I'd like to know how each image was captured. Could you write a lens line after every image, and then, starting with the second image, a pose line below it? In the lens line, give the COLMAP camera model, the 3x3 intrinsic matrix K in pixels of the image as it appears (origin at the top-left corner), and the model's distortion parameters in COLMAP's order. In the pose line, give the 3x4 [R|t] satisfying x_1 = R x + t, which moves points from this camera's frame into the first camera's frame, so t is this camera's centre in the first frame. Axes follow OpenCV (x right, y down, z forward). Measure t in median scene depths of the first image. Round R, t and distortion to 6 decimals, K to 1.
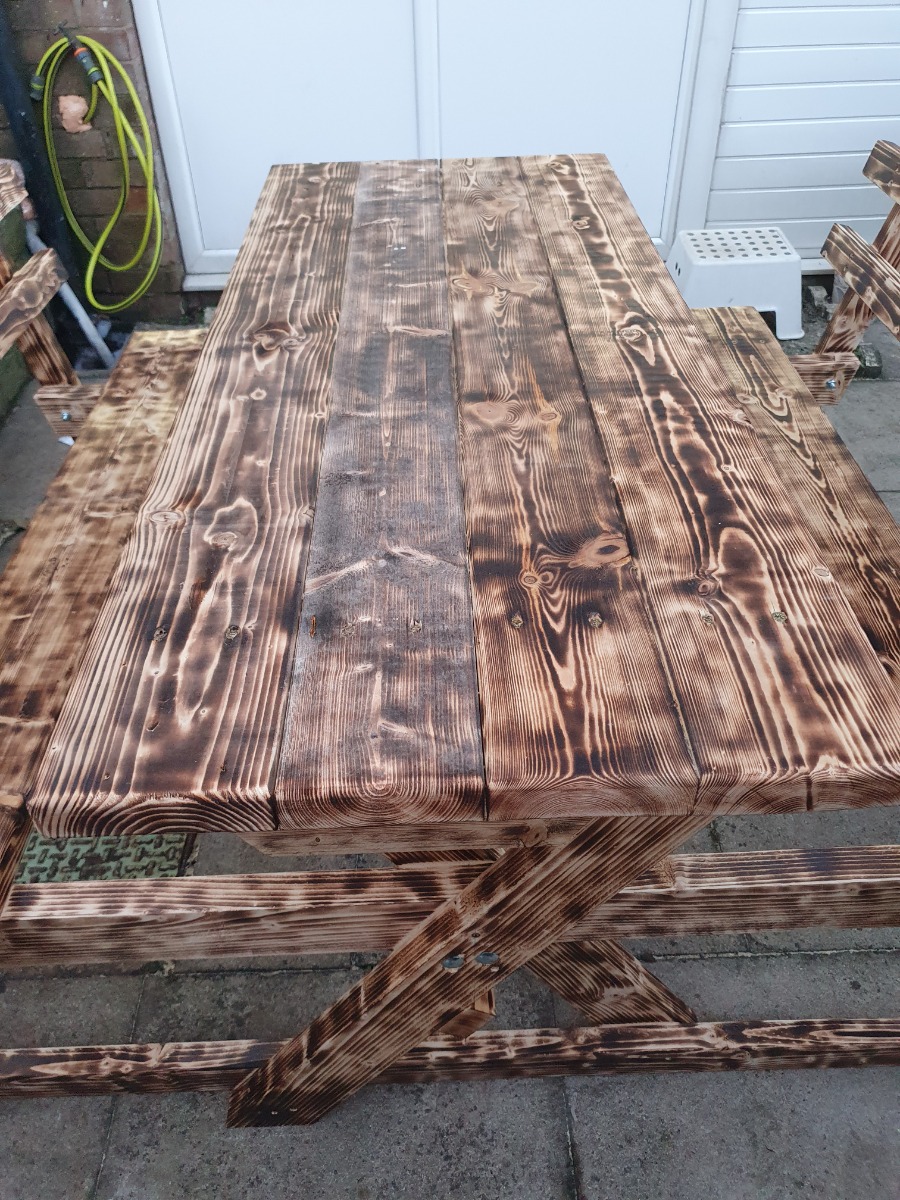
lens RADIAL K [[934.7, 0, 450.4], [0, 934.7, 600.7], [0, 0, 1]] dist [0.022666, -0.014510]
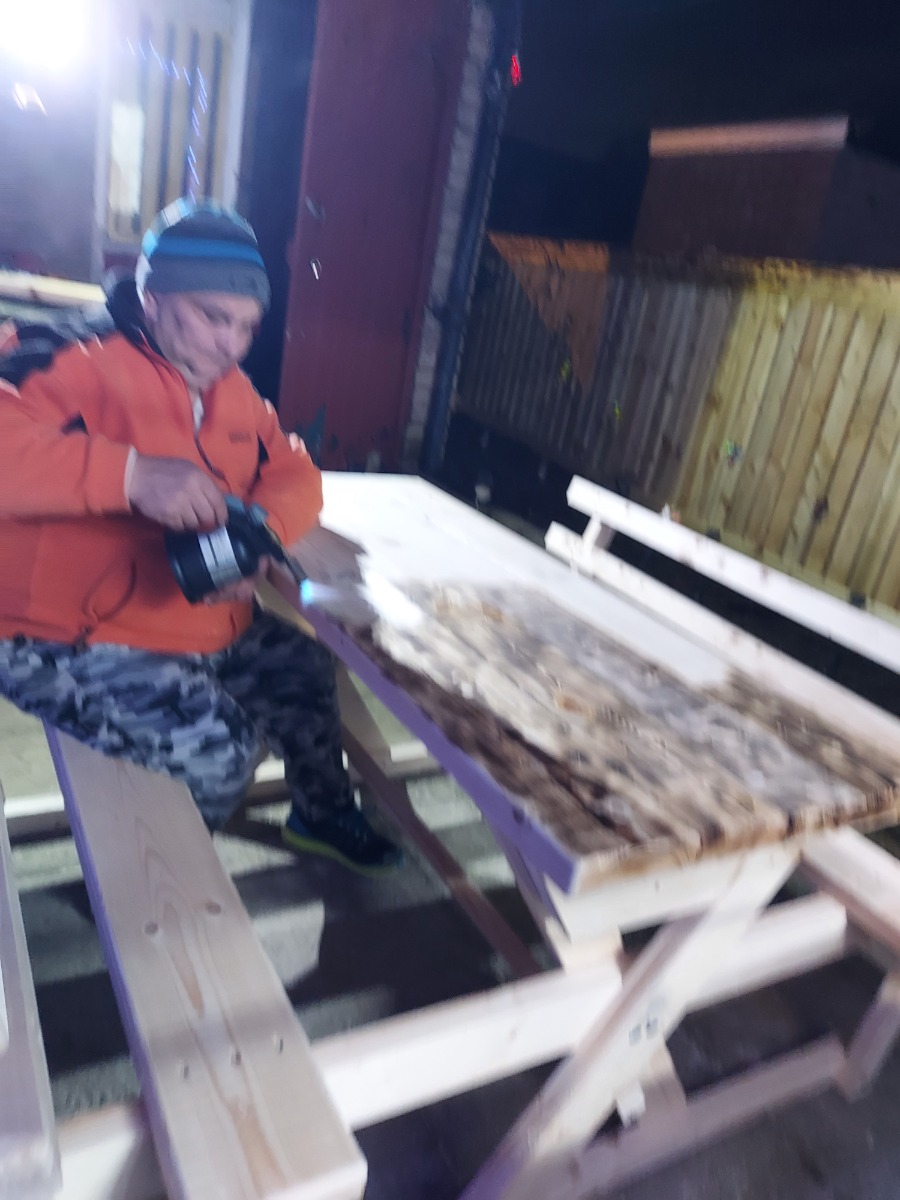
lens RADIAL K [[880.8, 0, 451.0], [0, 880.8, 597.5], [0, 0, 1]] dist [0.049267, -0.038808]
pose [[-0.868822, 0.026634, -0.494408, 0.690662], [-0.427543, 0.463250, 0.776277, -1.337302], [0.249710, 0.885827, -0.391095, 1.568123]]
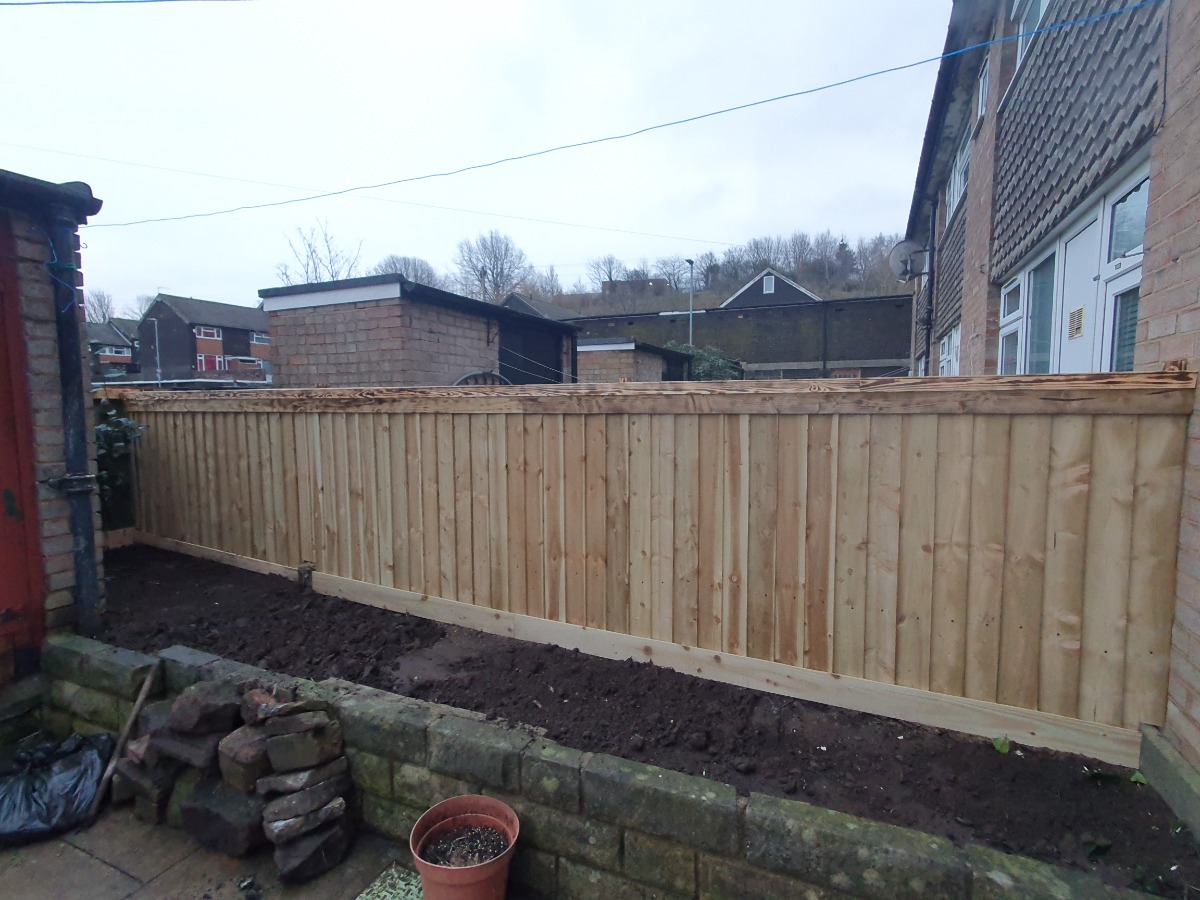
lens RADIAL K [[600.4, 0, 597.8], [0, 600.4, 452.9], [0, 0, 1]] dist [0.009790, 0.005073]
pose [[-0.435484, 0.093880, -0.895288, 0.228371], [-0.575087, 0.736126, 0.356923, -1.351500], [0.692552, 0.670303, -0.266581, 1.298383]]
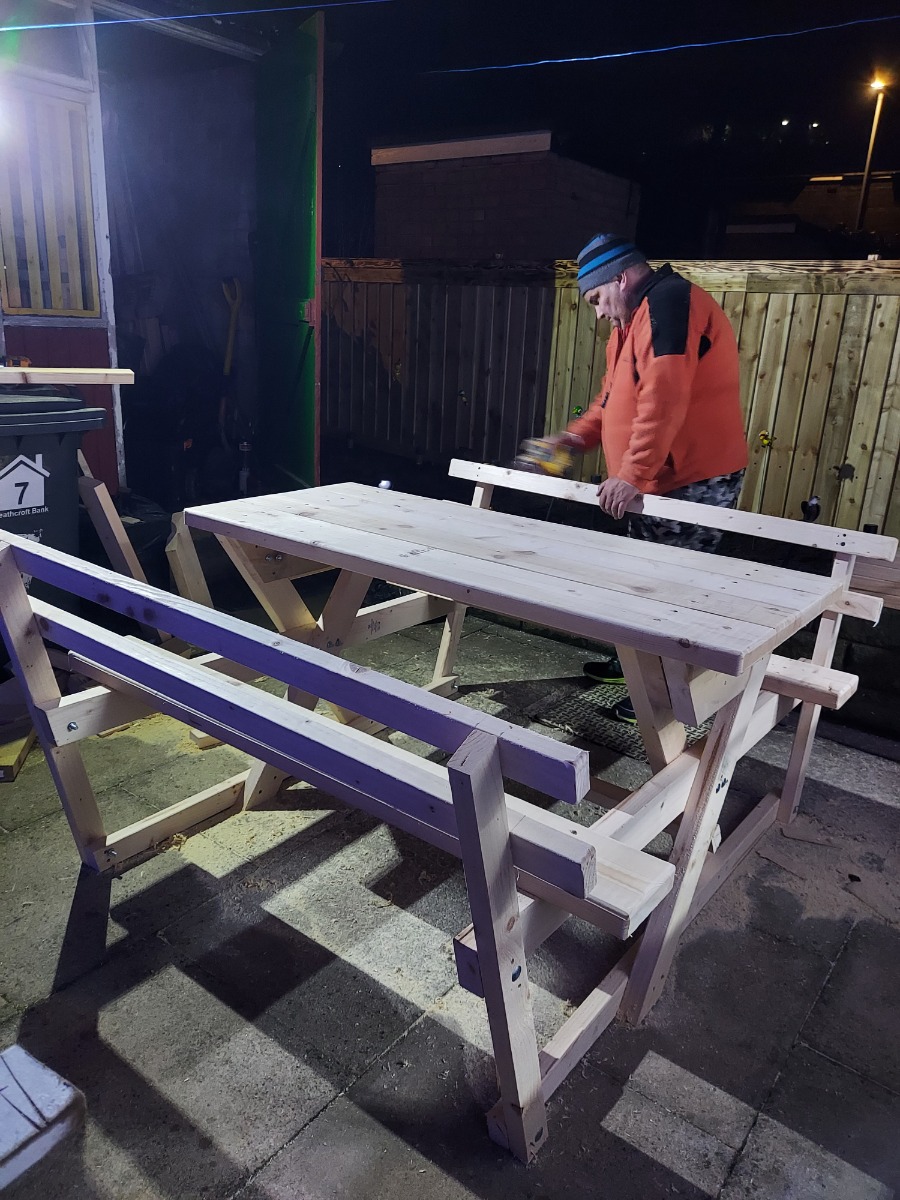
lens RADIAL K [[880.8, 0, 451.0], [0, 880.8, 592.3], [0, 0, 1]] dist [0.049267, -0.038808]
pose [[-0.624841, 0.217387, -0.749878, 1.648275], [-0.537530, 0.576799, 0.615113, -1.246836], [0.566246, 0.787430, -0.243556, 1.421285]]
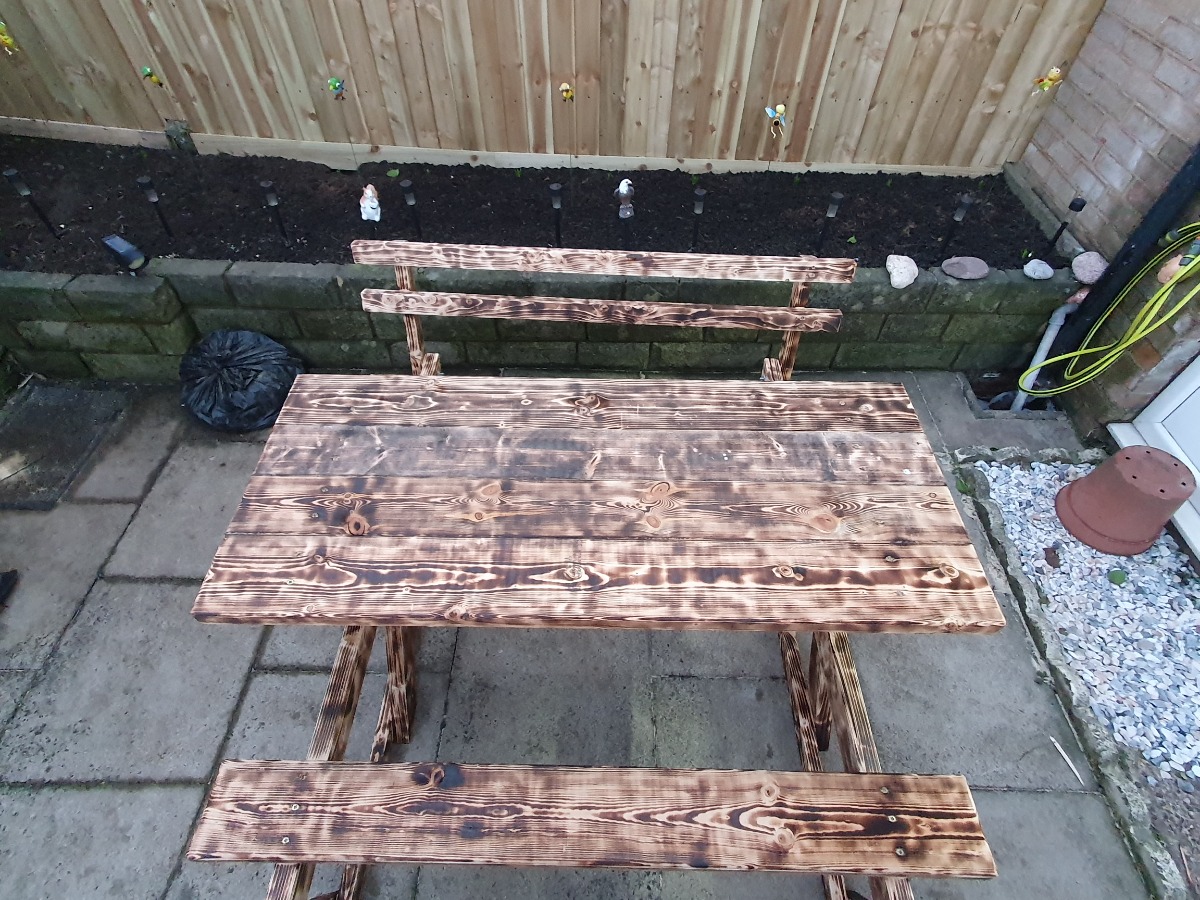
lens RADIAL K [[630.2, 0, 597.9], [0, 630.2, 452.9], [0, 0, 1]] dist [0.009368, 0.001663]
pose [[-0.044311, 0.778752, -0.625765, 0.678144], [-0.652813, 0.451577, 0.608205, -1.016401], [0.756222, 0.435458, 0.488370, 0.443331]]
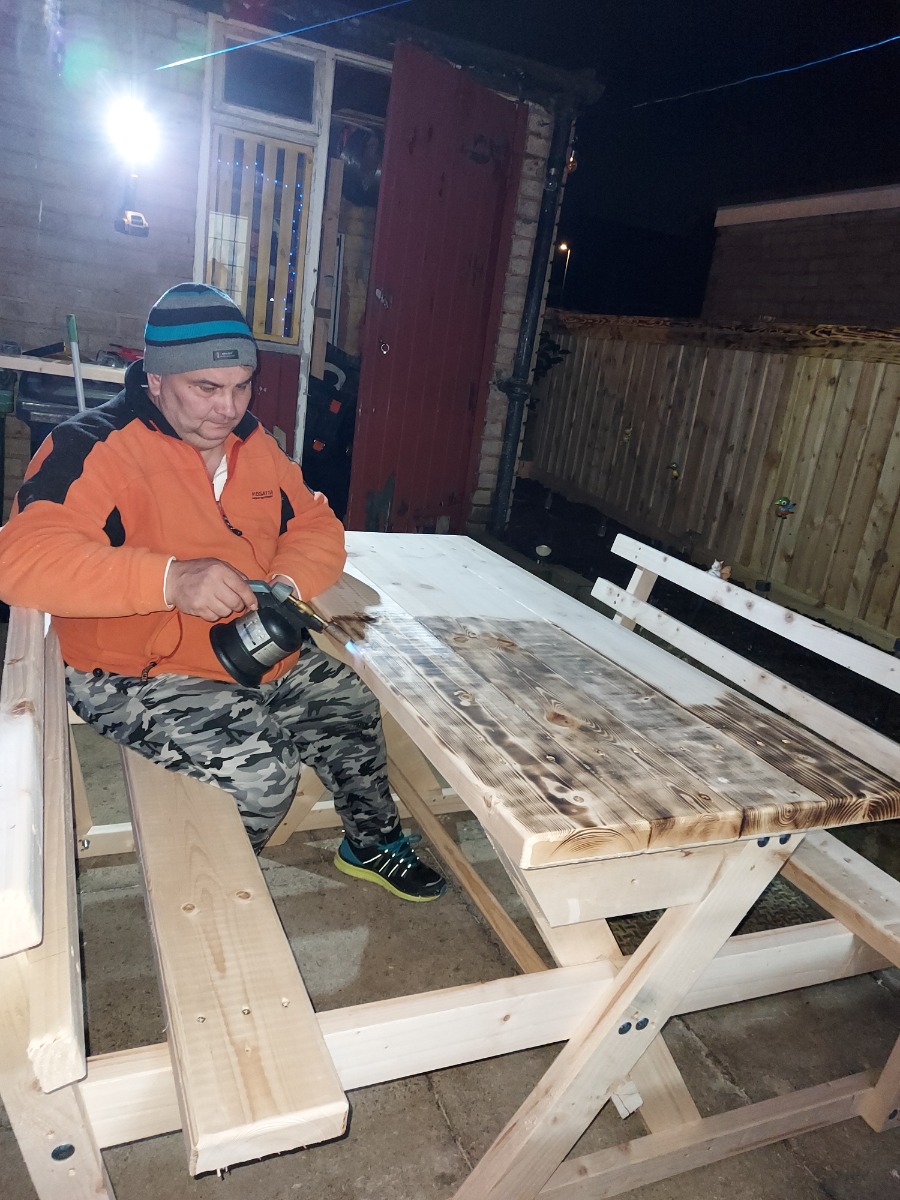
lens RADIAL K [[880.8, 0, 451.4], [0, 880.8, 593.0], [0, 0, 1]] dist [0.049267, -0.038808]
pose [[-0.917473, -0.004931, -0.397767, 0.649692], [-0.339305, 0.531639, 0.776036, -1.466741], [0.207641, 0.846957, -0.489438, 1.703106]]
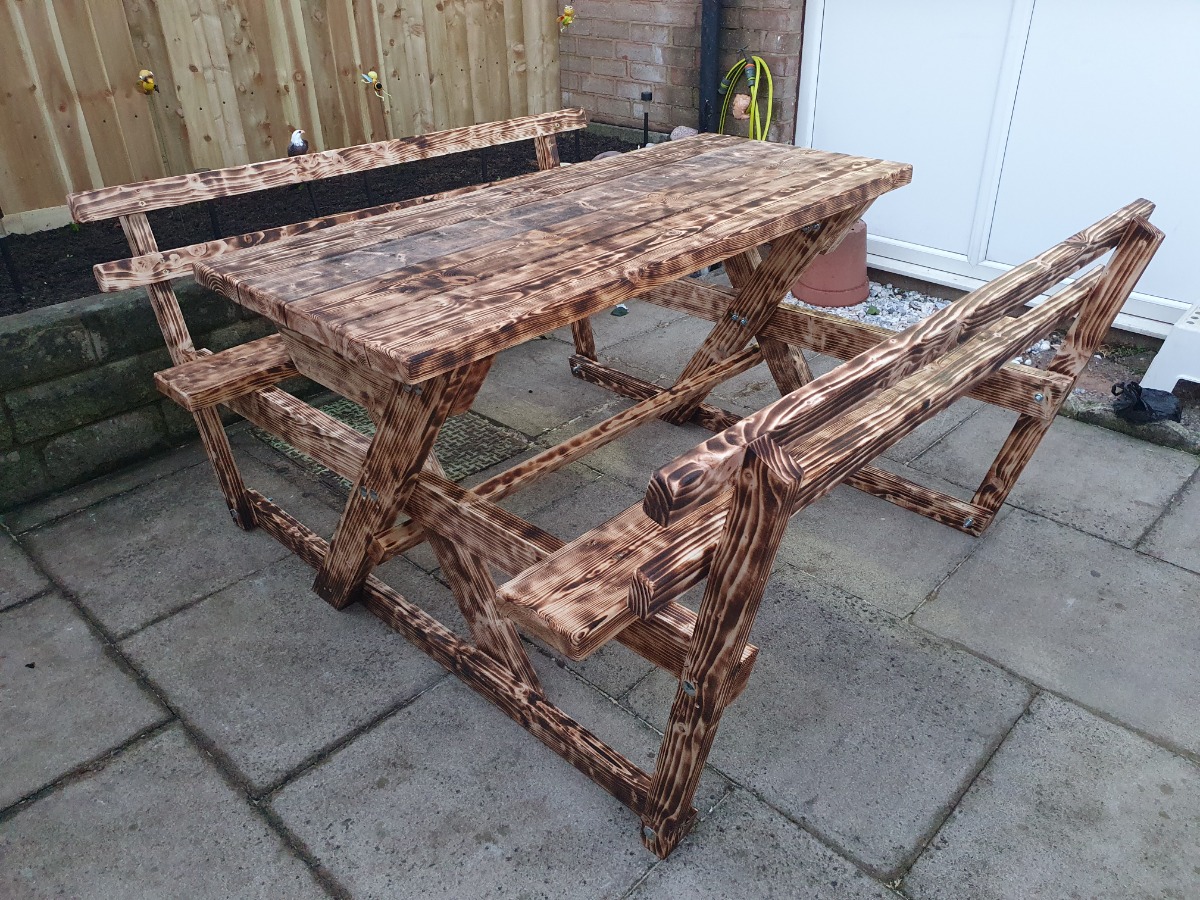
lens RADIAL K [[934.7, 0, 623.2], [0, 934.7, 441.6], [0, 0, 1]] dist [0.022666, -0.014510]
pose [[0.714584, 0.353893, -0.603431, 1.178537], [-0.456284, 0.889640, -0.018588, 0.086840], [0.530258, 0.288619, 0.797198, -0.168324]]
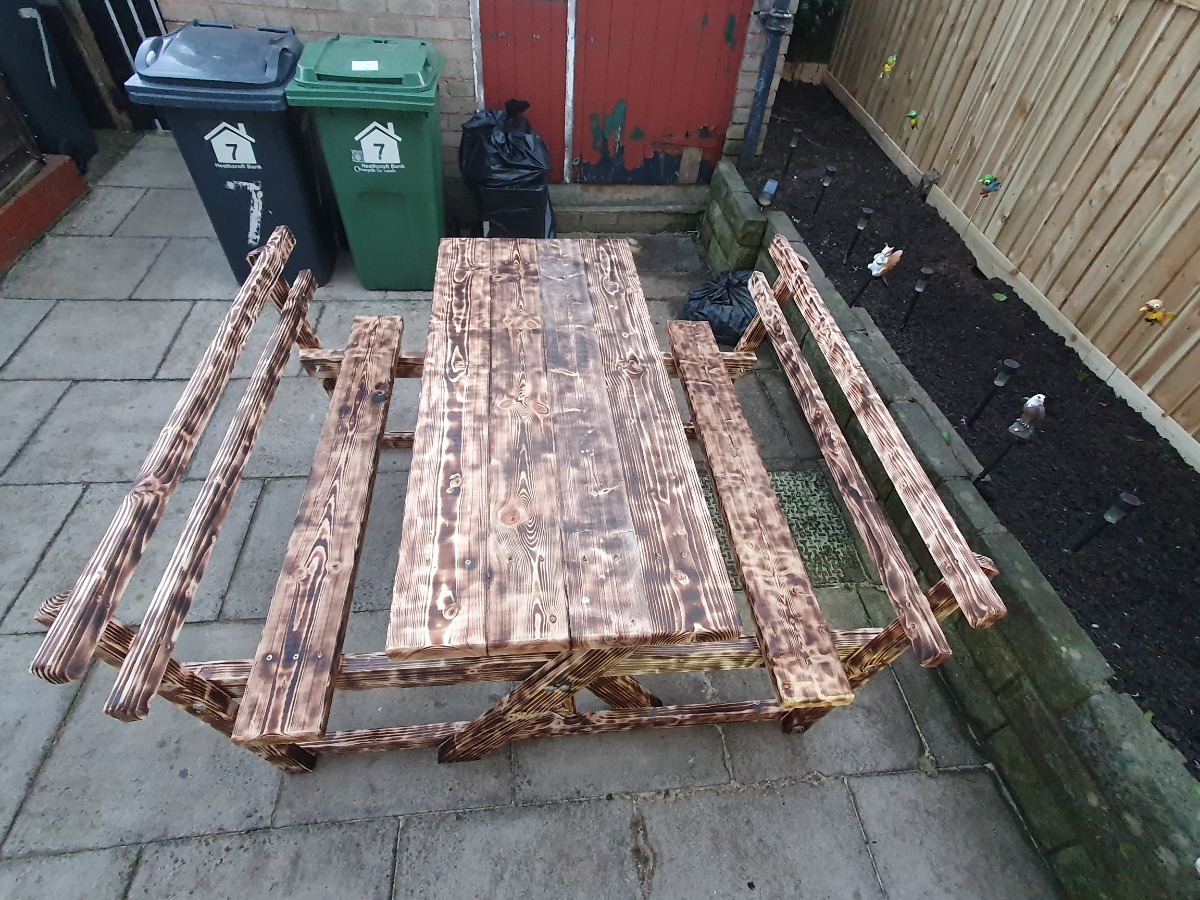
lens RADIAL K [[630.2, 0, 595.0], [0, 630.2, 452.9], [0, 0, 1]] dist [0.009368, 0.001663]
pose [[-0.995822, 0.018326, -0.089461, 0.025070], [-0.087927, 0.072080, 0.993516, -1.663093], [0.024656, 0.997230, -0.070167, 1.291411]]
